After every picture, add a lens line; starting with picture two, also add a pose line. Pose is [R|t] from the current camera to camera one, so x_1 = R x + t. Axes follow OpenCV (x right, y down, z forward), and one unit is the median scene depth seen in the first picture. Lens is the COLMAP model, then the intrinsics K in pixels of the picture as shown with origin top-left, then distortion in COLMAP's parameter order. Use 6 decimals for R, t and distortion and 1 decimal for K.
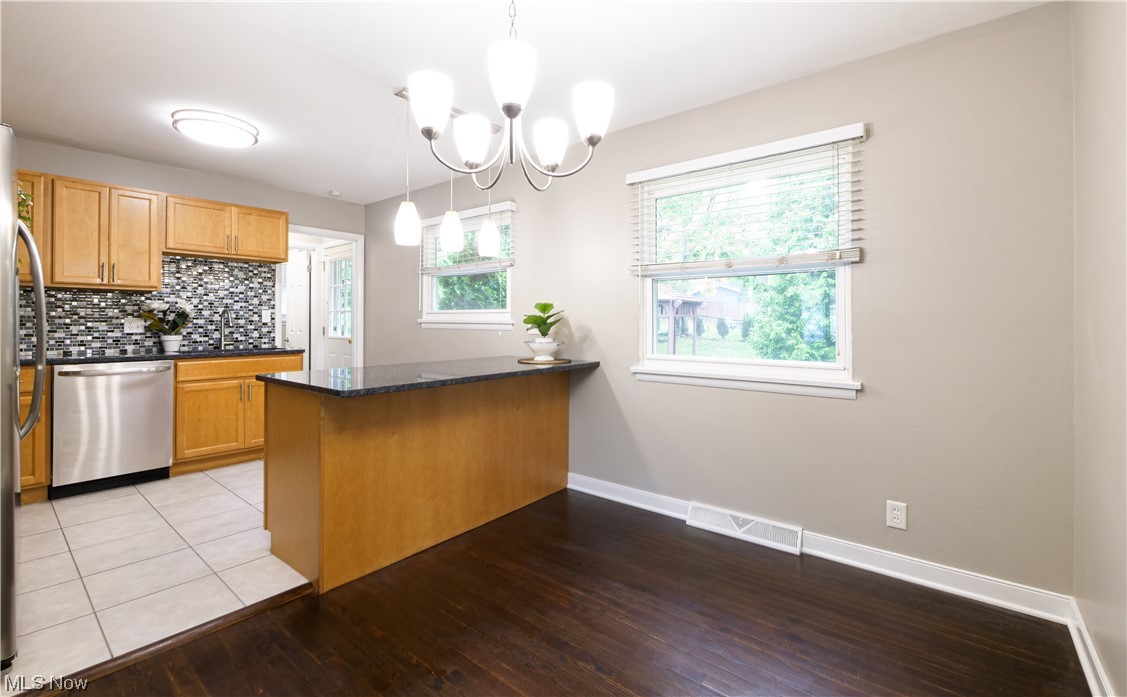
lens RADIAL K [[484.8, 0, 560.4], [0, 484.8, 317.8], [0, 0, 1]] dist [0.003071, 0.000040]
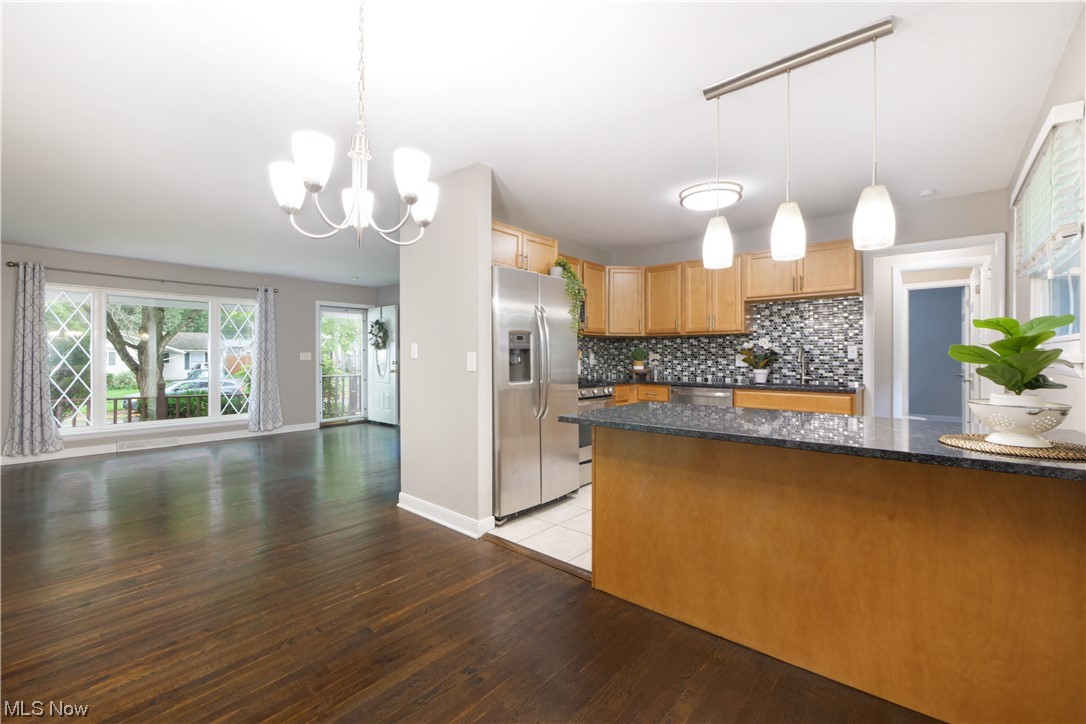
lens RADIAL K [[461.6, 0, 547.5], [0, 461.6, 357.1], [0, 0, 1]] dist [-0.001973, -0.000018]
pose [[-0.007058, -0.000920, -0.999975, 0.324480], [0.007145, 0.999974, -0.000971, 0.003274], [0.999950, -0.007152, -0.007051, 0.461200]]
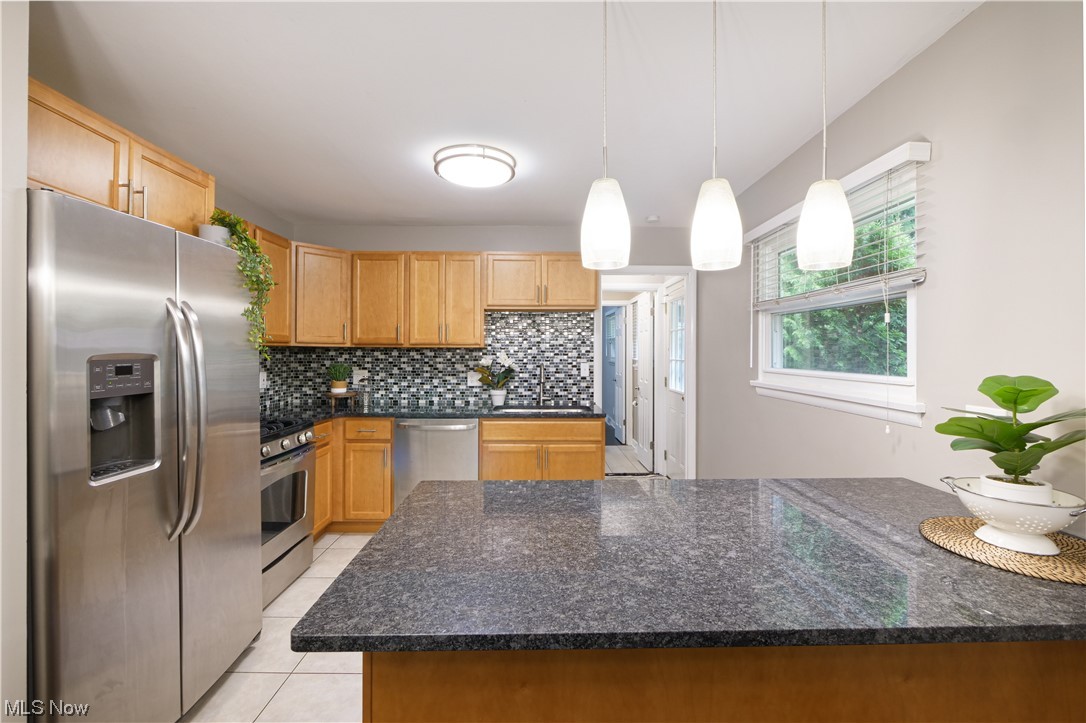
lens RADIAL K [[456.6, 0, 542.8], [0, 456.6, 349.0], [0, 0, 1]] dist [-0.001278, -0.000047]
pose [[0.646263, -0.006519, -0.763087, -0.002005], [0.004251, 0.999979, -0.004942, -0.042631], [0.763103, -0.000050, 0.646277, 0.427647]]
